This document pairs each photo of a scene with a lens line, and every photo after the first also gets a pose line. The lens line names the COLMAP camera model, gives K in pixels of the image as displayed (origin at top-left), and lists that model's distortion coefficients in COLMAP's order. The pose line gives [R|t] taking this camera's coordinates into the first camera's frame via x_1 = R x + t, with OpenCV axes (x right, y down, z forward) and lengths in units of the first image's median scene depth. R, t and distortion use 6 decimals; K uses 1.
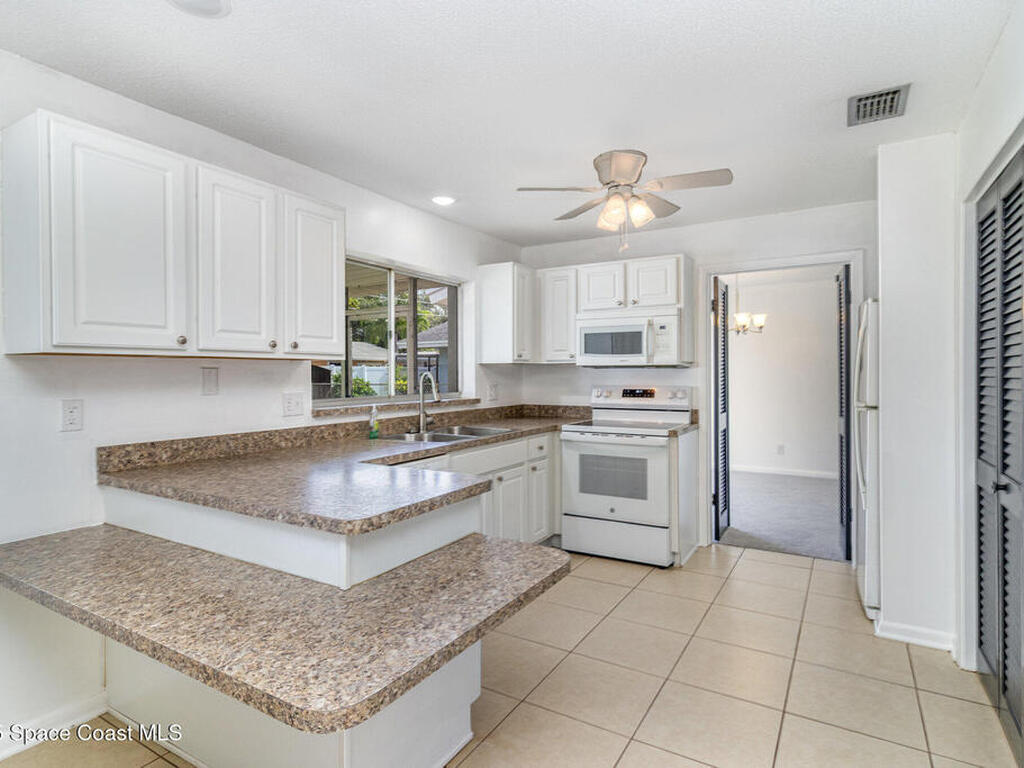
lens RADIAL K [[550.5, 0, 511.4], [0, 550.5, 375.7], [0, 0, 1]] dist [0.002313, 0.000025]
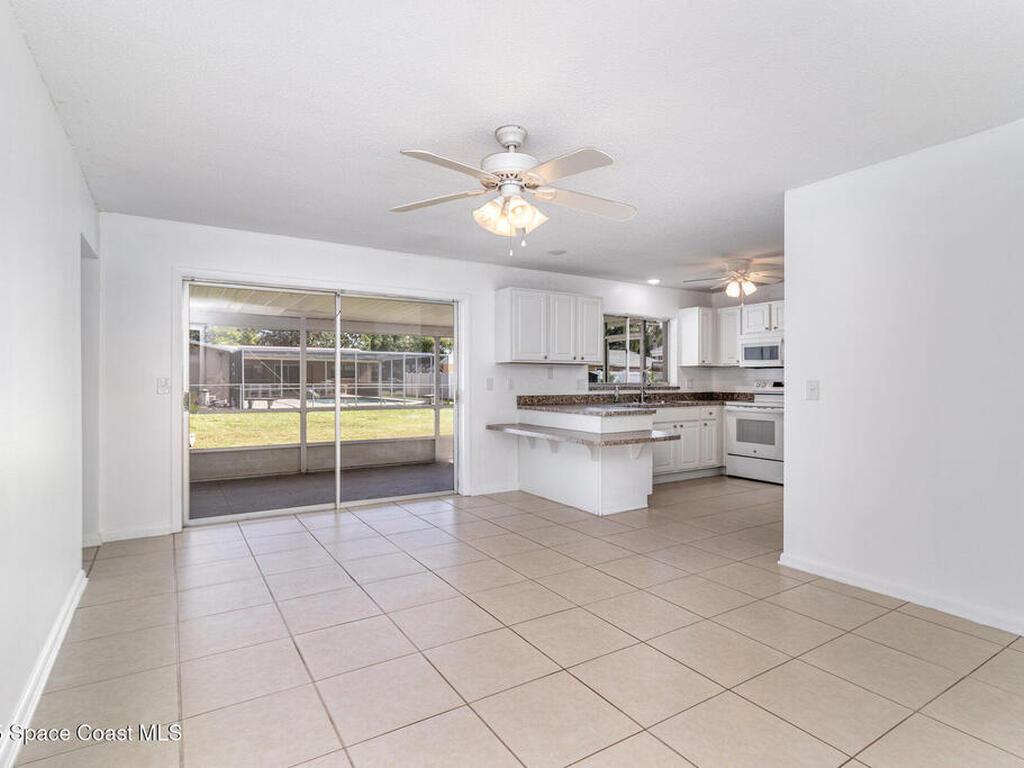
lens RADIAL K [[550.5, 0, 513.6], [0, 550.5, 381.6], [0, 0, 1]] dist [0.002313, 0.000025]
pose [[0.891836, 0.004129, -0.452340, 0.268038], [-0.006026, 0.999978, -0.002755, 0.034979], [0.452319, 0.005183, 0.891841, -0.803317]]
